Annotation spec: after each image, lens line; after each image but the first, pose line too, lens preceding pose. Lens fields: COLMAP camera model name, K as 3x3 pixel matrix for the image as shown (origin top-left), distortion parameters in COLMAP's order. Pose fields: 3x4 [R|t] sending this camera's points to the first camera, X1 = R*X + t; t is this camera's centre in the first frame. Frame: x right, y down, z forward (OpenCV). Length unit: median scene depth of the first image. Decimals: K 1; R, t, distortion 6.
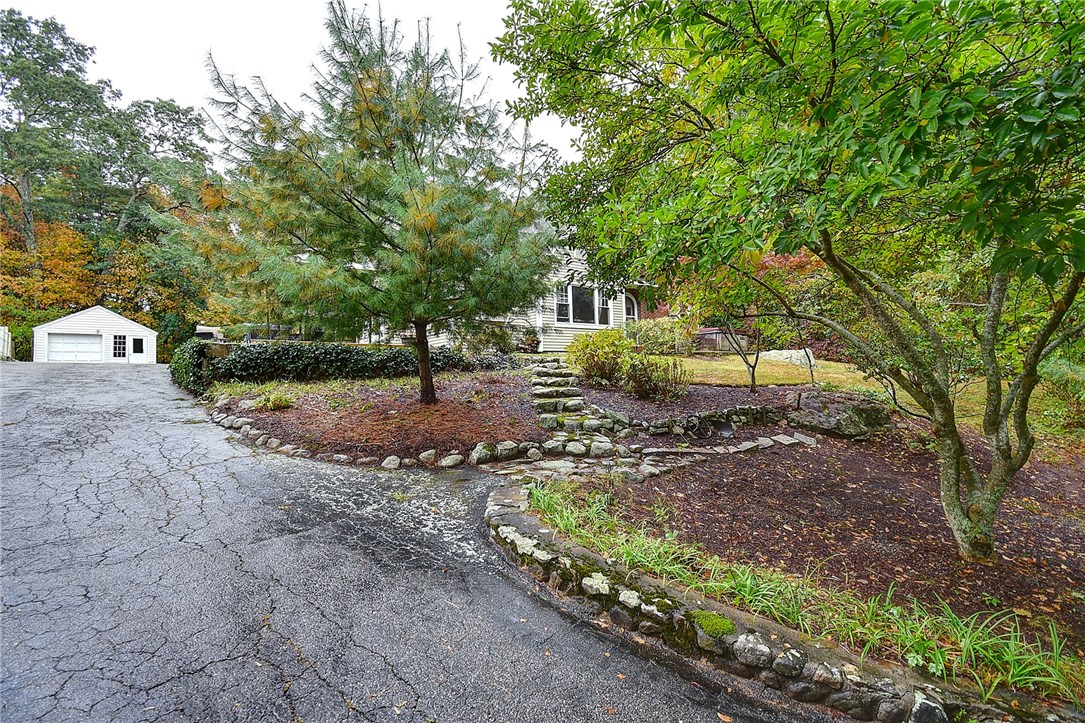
lens RADIAL K [[478.7, 0, 546.6], [0, 478.7, 363.4], [0, 0, 1]] dist [0.019618, -0.027940]
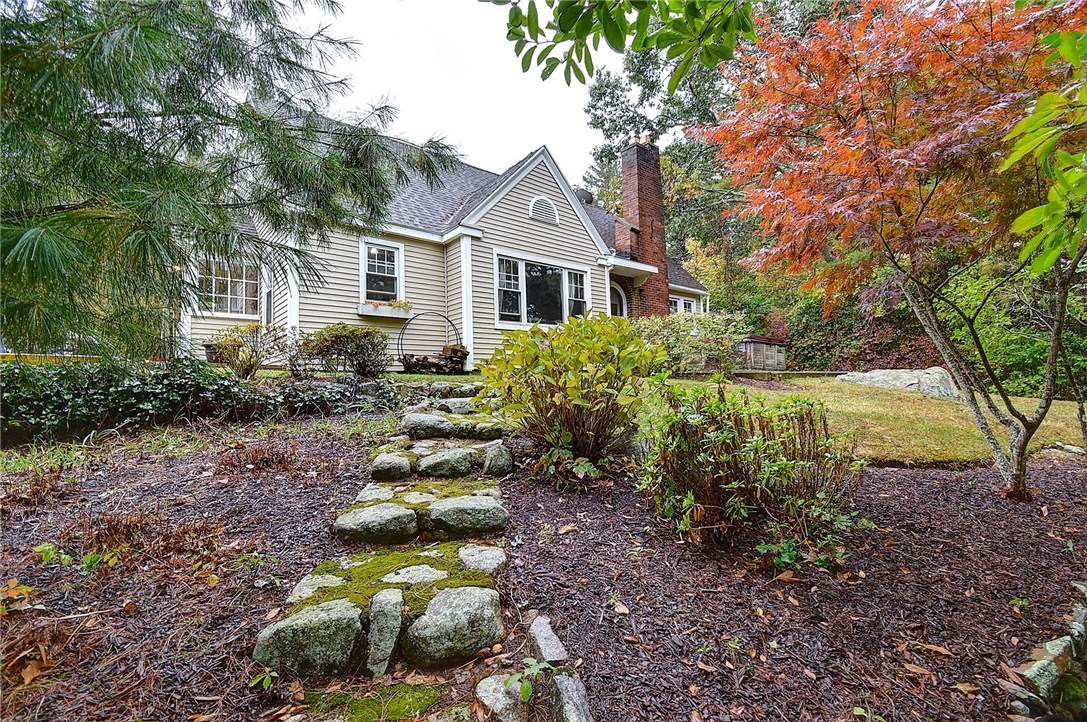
lens RADIAL K [[514.0, 0, 543.8], [0, 514.0, 365.9], [0, 0, 1]] dist [0.019754, -0.026274]
pose [[0.998469, 0.001422, 0.055292, 0.043688], [0.000116, 0.999614, -0.027798, -0.013347], [-0.055310, 0.027761, 0.998083, 0.379798]]
